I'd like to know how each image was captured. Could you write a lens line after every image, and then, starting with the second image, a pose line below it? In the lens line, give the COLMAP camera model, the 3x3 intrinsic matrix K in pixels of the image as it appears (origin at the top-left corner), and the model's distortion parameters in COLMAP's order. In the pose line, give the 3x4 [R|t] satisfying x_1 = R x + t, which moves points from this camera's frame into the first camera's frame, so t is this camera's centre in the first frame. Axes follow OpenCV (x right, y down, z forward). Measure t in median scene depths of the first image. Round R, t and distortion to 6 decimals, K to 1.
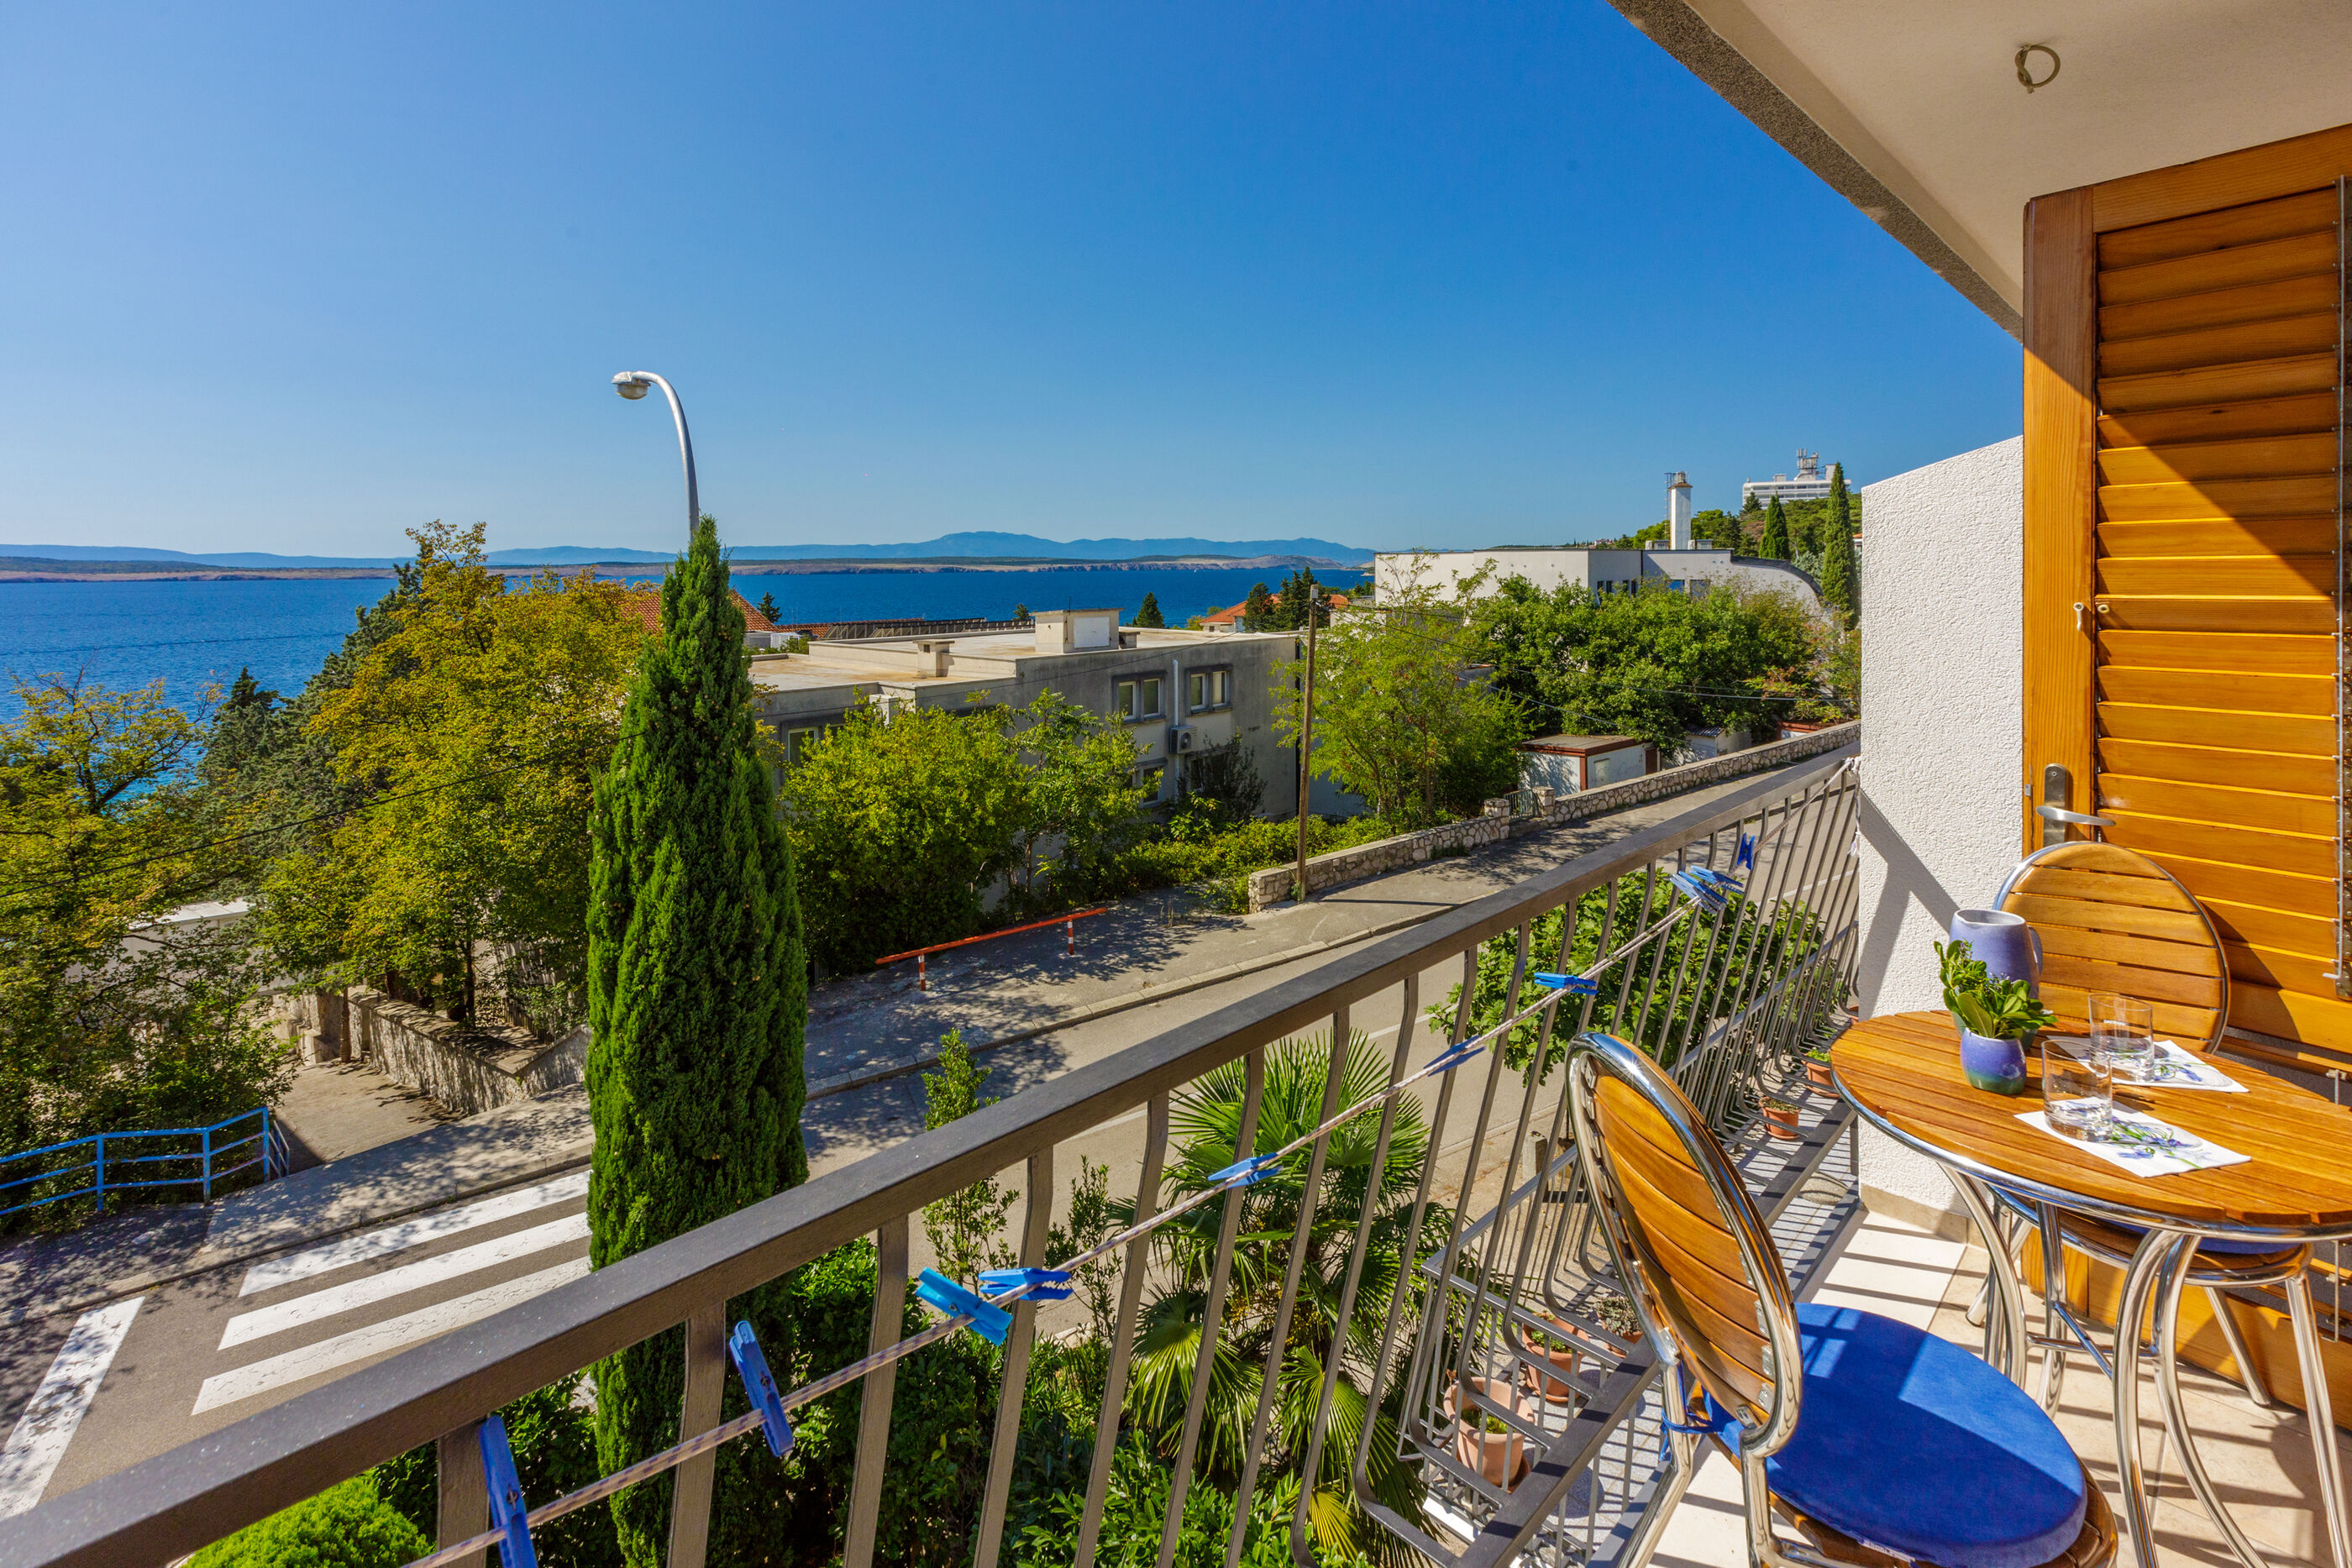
lens RADIAL K [[1209.8, 0, 909.9], [0, 1209.8, 555.8], [0, 0, 1]] dist [0.001087, 0.000223]
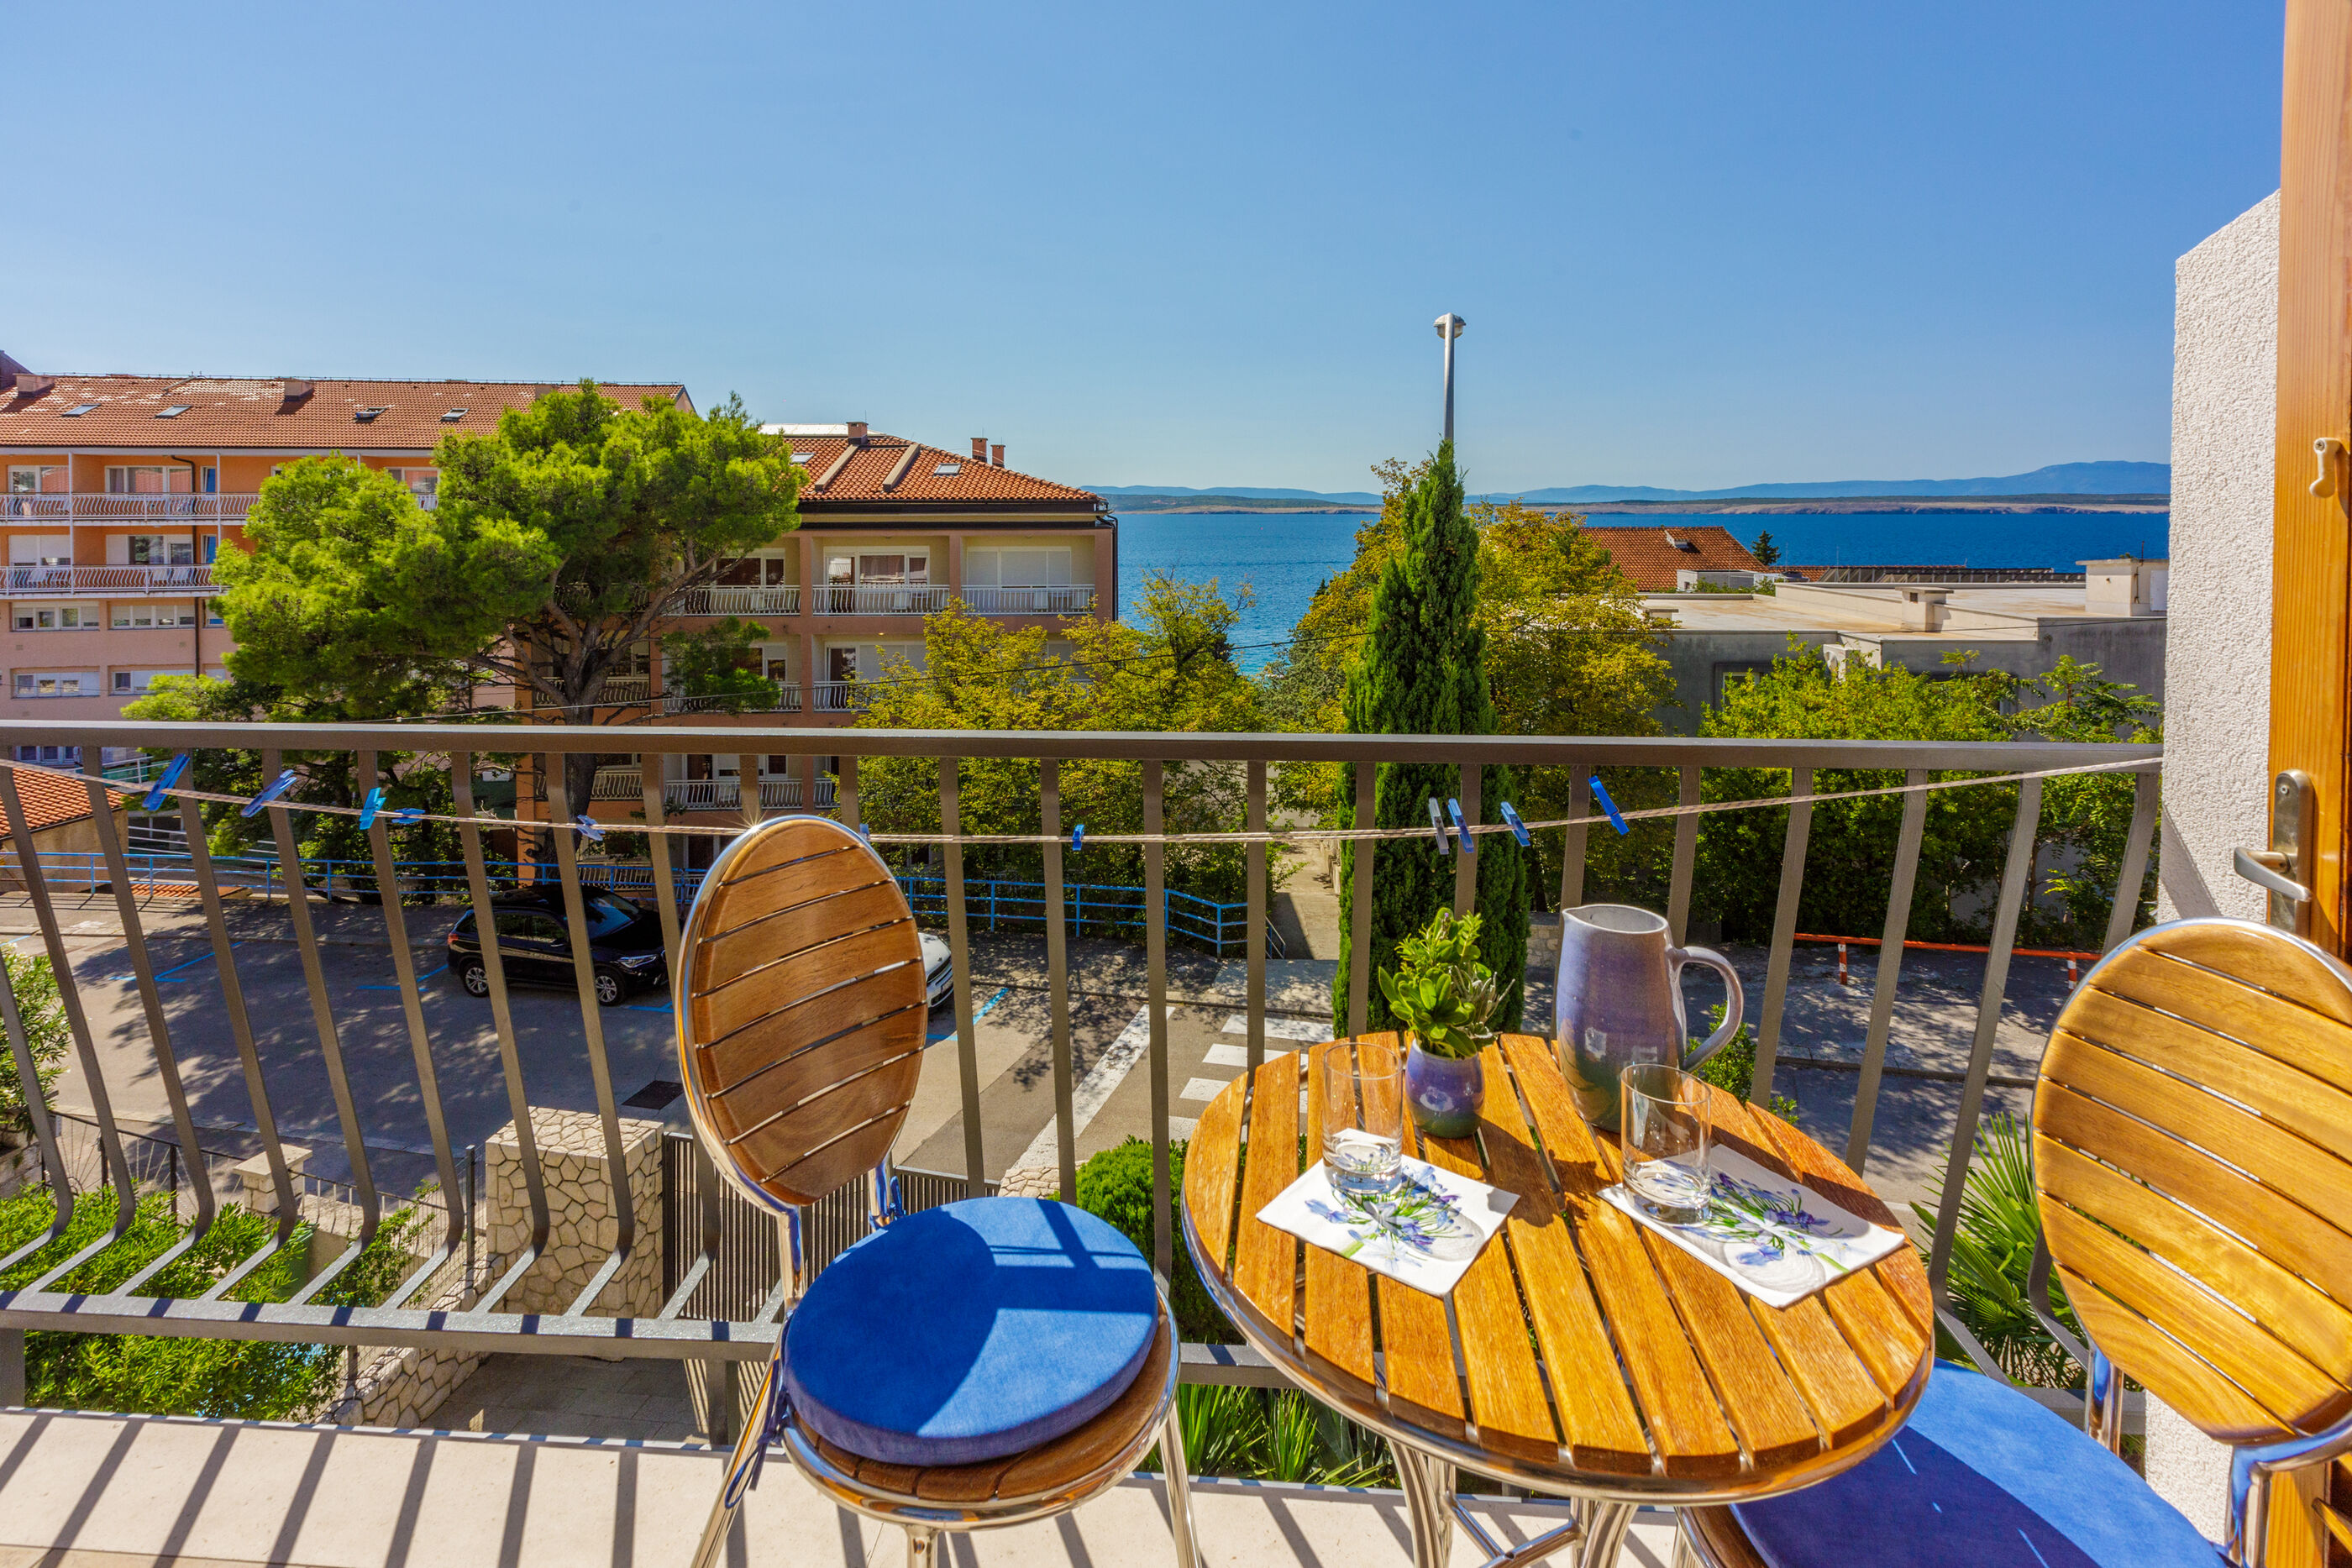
lens RADIAL K [[1114.7, 0, 1156.4], [0, 1114.7, 527.9], [0, 0, 1]] dist [0.001700, 0.001139]
pose [[0.665299, 0.020683, -0.746291, 0.306083], [-0.008575, 0.999762, 0.020064, 0.021555], [0.746528, -0.006949, 0.665318, 0.111979]]
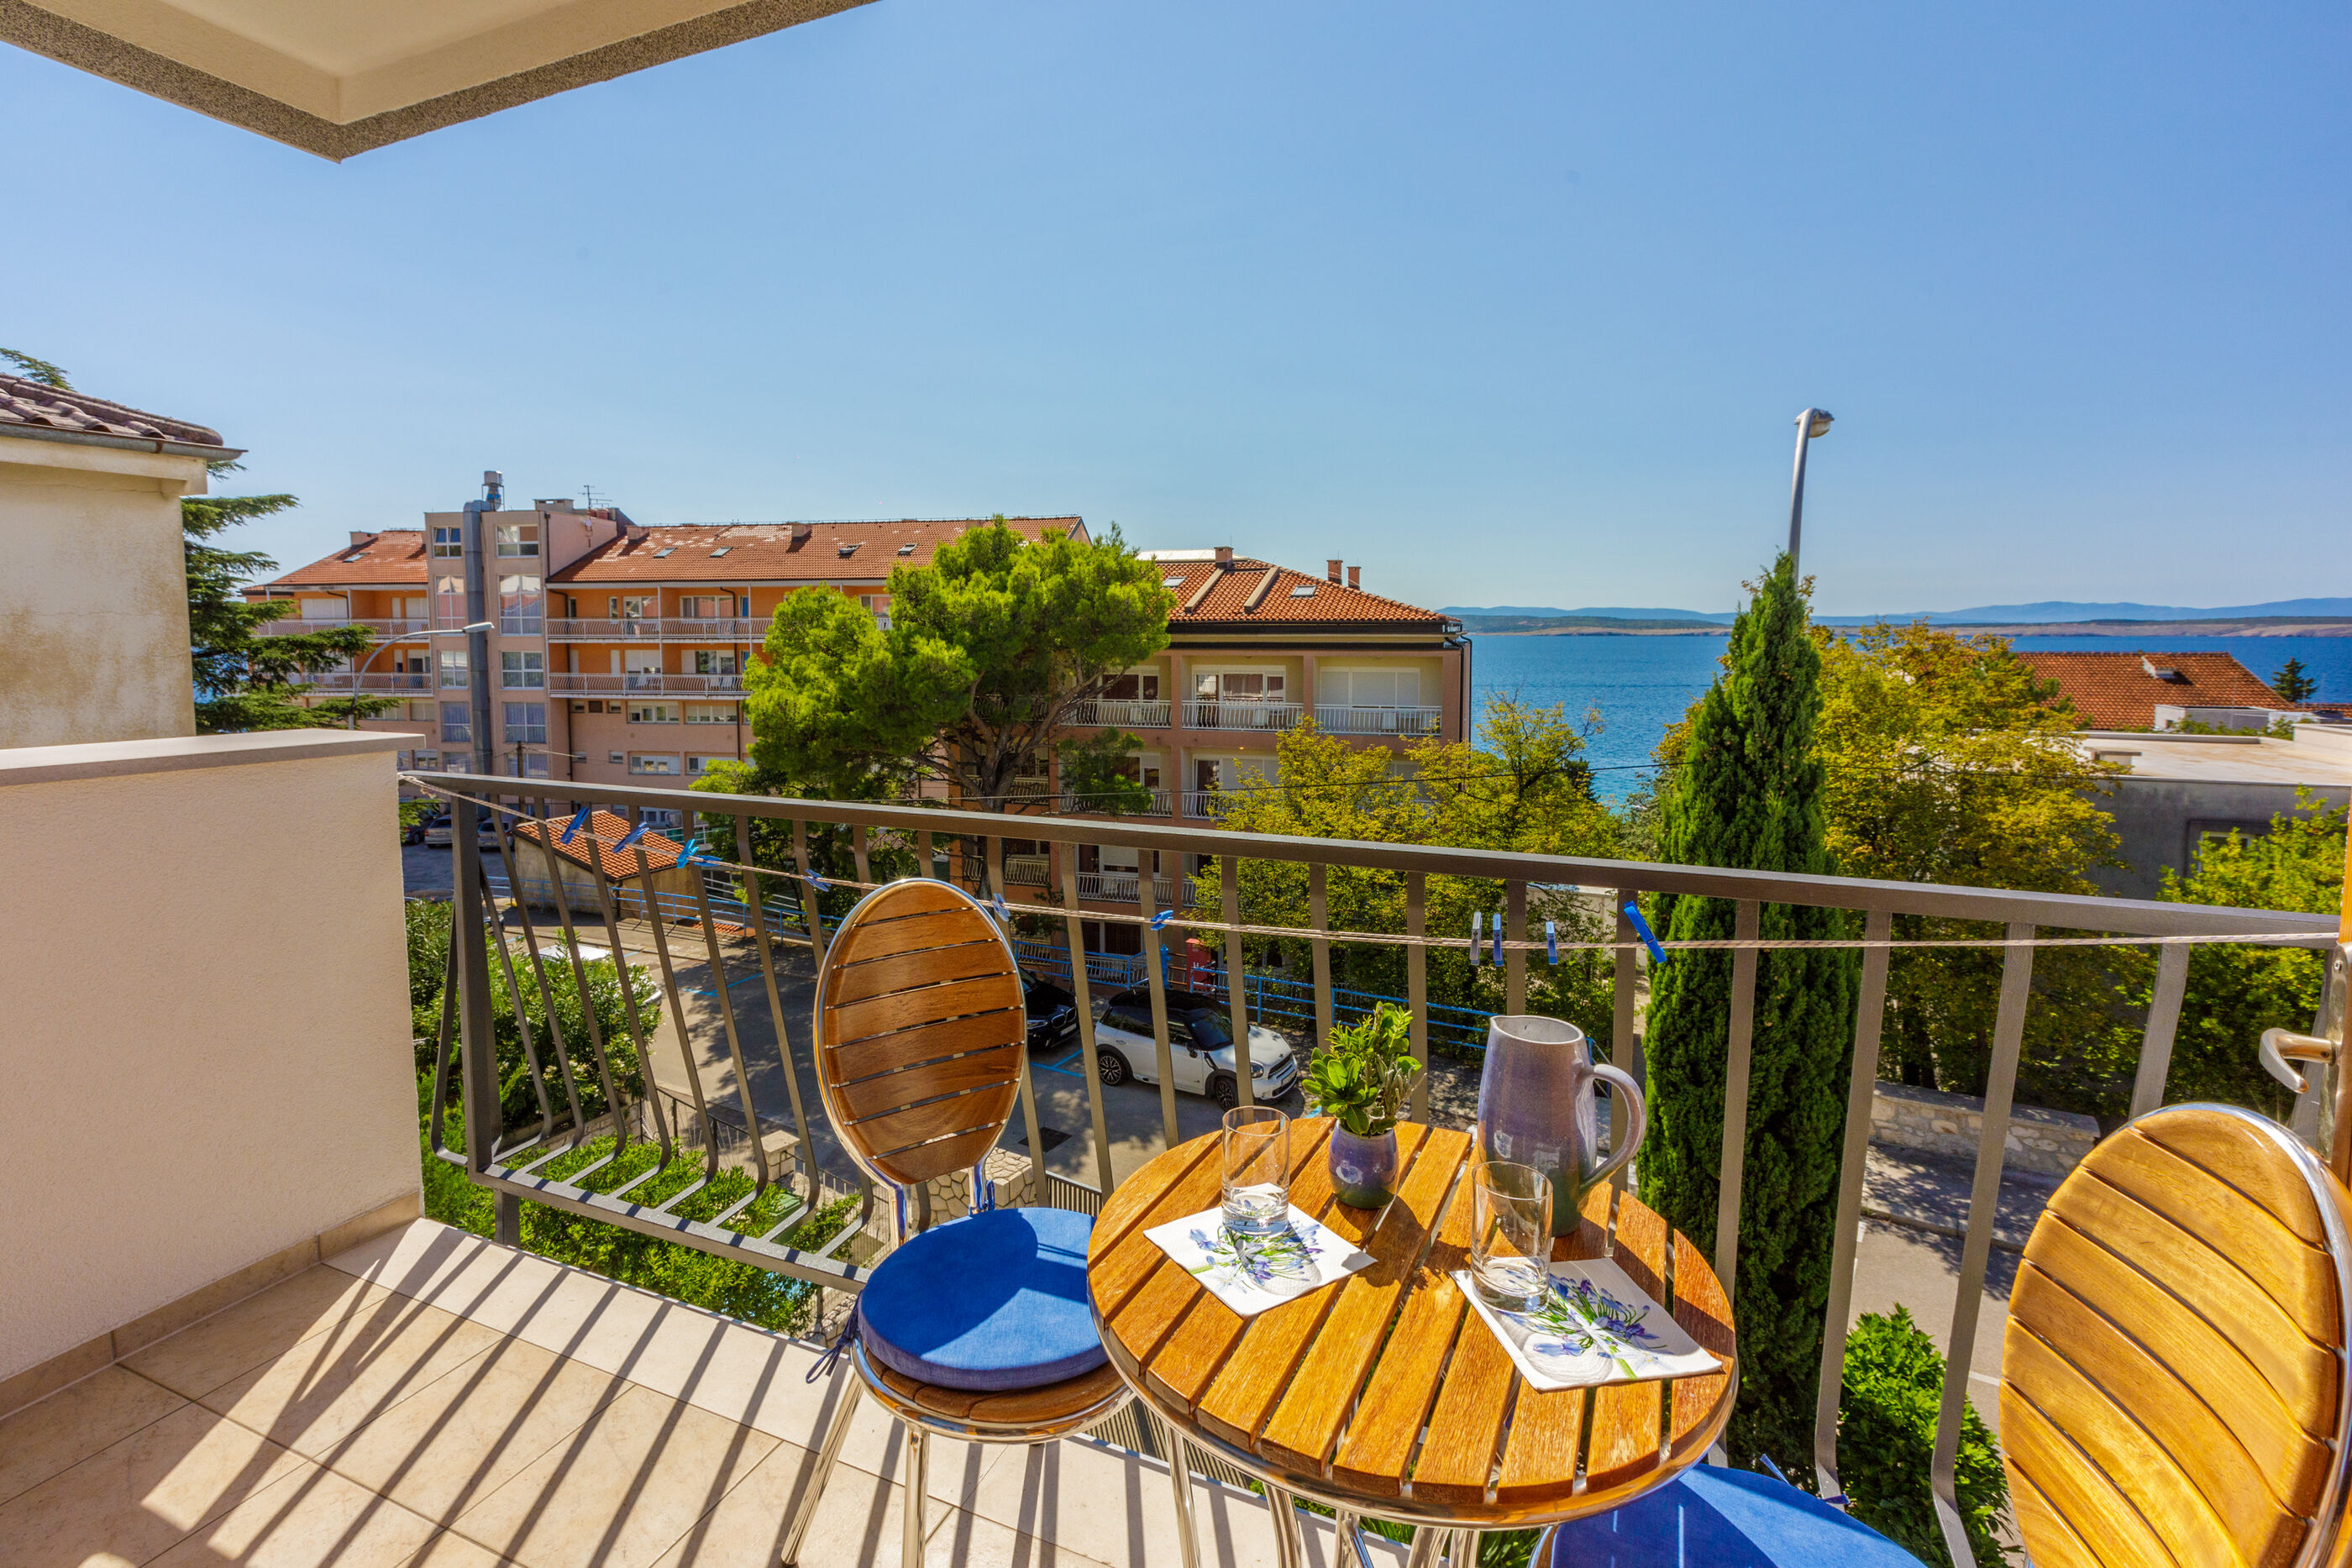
lens RADIAL K [[1097.1, 0, 1159.2], [0, 1097.1, 706.6], [0, 0, 1]] dist [-0.000377, 0.000317]
pose [[0.373476, 0.072929, -0.924768, 0.353939], [-0.008088, 0.997123, 0.075369, 0.021741], [0.927604, -0.020669, 0.372992, 0.156229]]
